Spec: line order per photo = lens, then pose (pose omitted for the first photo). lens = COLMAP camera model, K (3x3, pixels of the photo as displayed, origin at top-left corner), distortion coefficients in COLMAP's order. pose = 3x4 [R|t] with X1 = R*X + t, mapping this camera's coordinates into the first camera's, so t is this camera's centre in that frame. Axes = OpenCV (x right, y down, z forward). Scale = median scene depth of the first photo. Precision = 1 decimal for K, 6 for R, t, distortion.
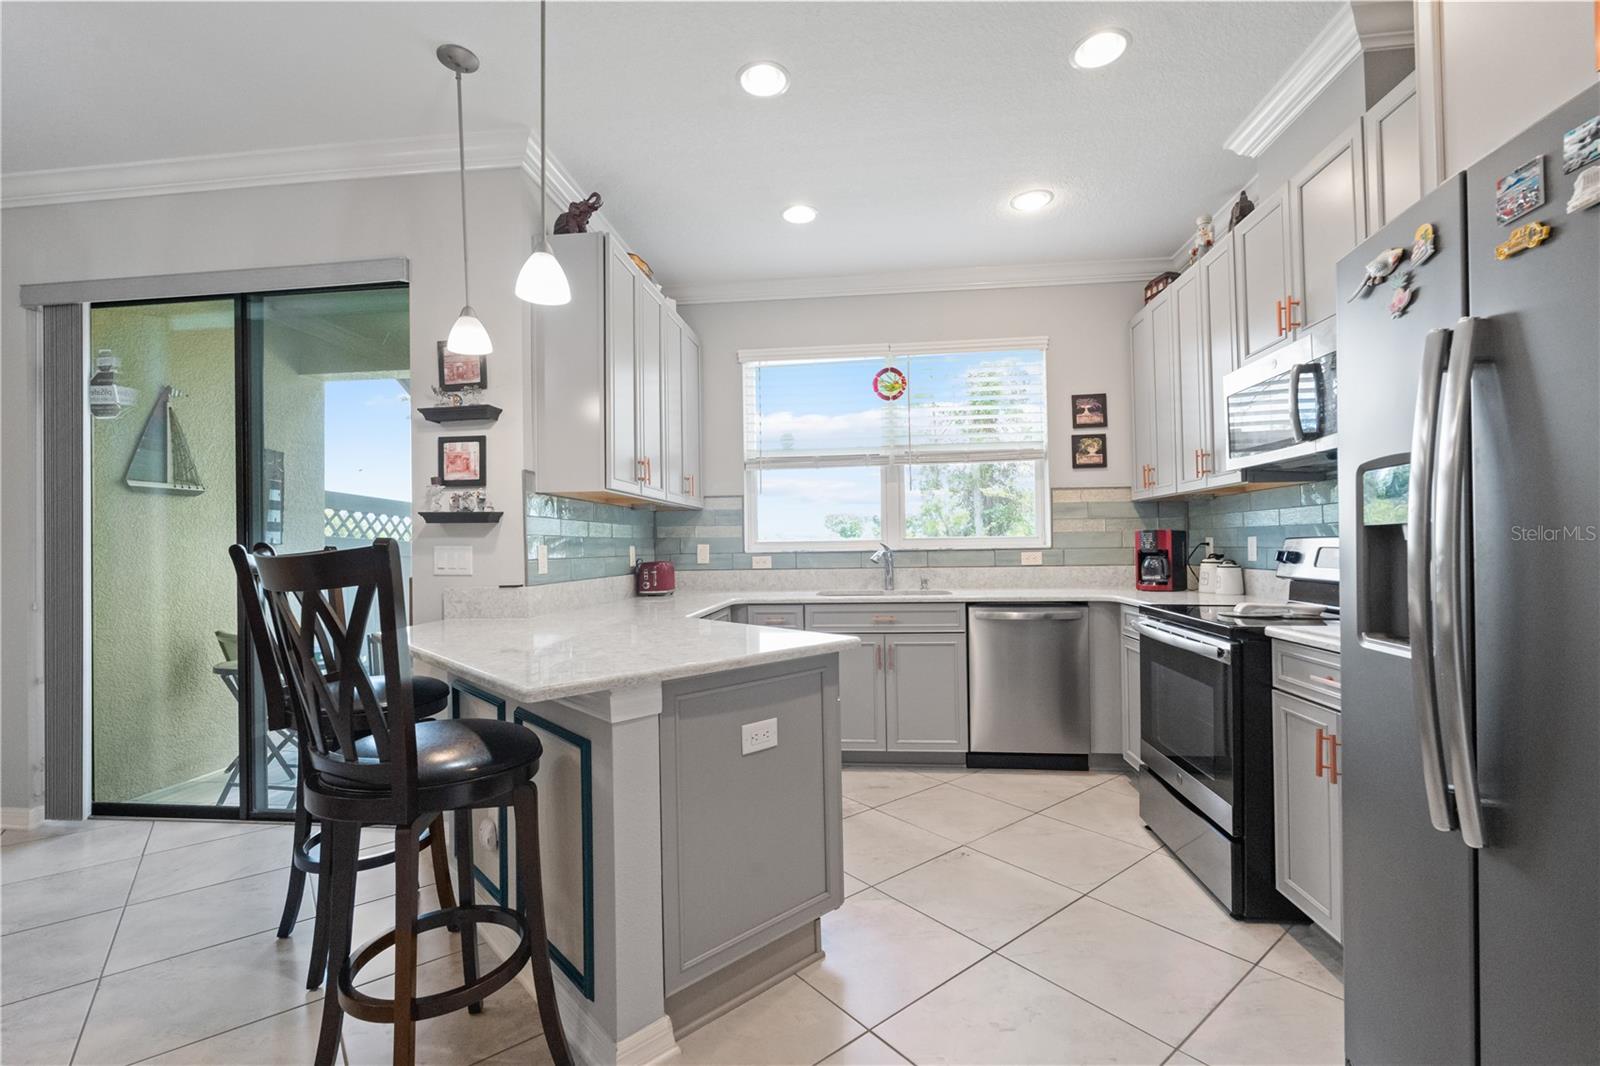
lens RADIAL K [[708.8, 0, 794.8], [0, 708.8, 534.2], [0, 0, 1]] dist [-0.003911, -0.001707]
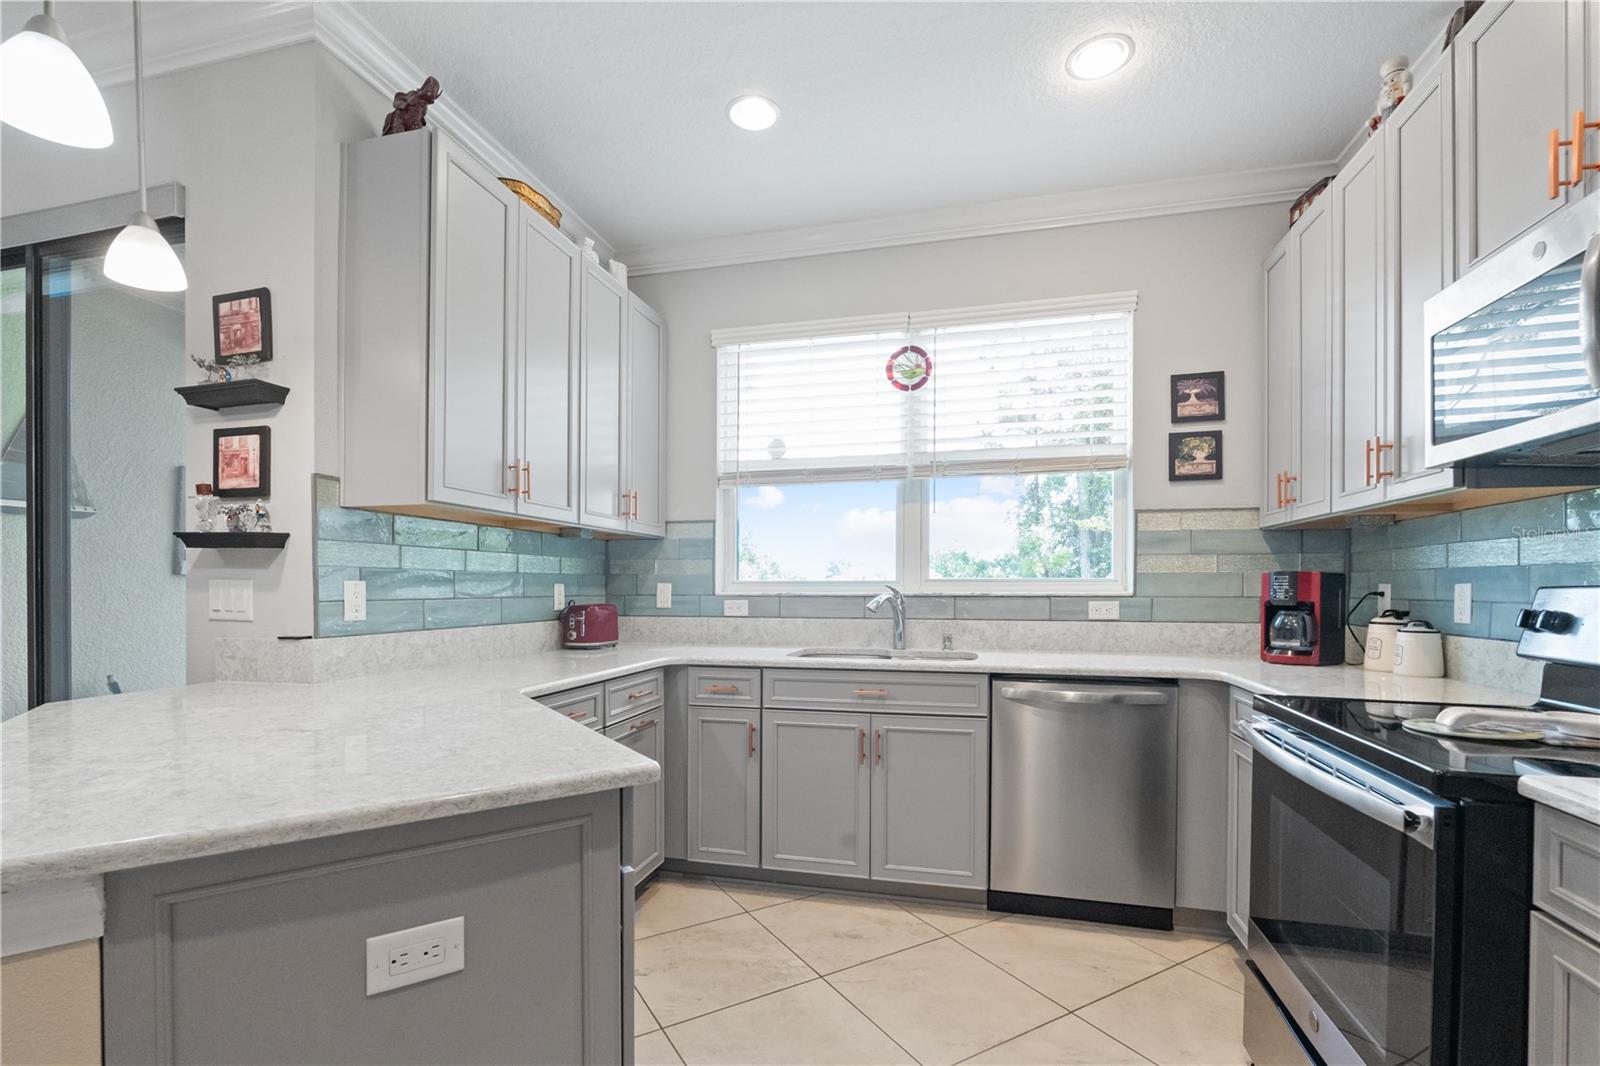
lens RADIAL K [[708.8, 0, 809.9], [0, 708.8, 594.2], [0, 0, 1]] dist [-0.003911, -0.001707]
pose [[0.989231, 0.017140, -0.145359, 0.171106], [-0.013090, 0.999500, 0.028773, 0.002246], [0.145779, -0.026560, 0.988961, 0.304409]]
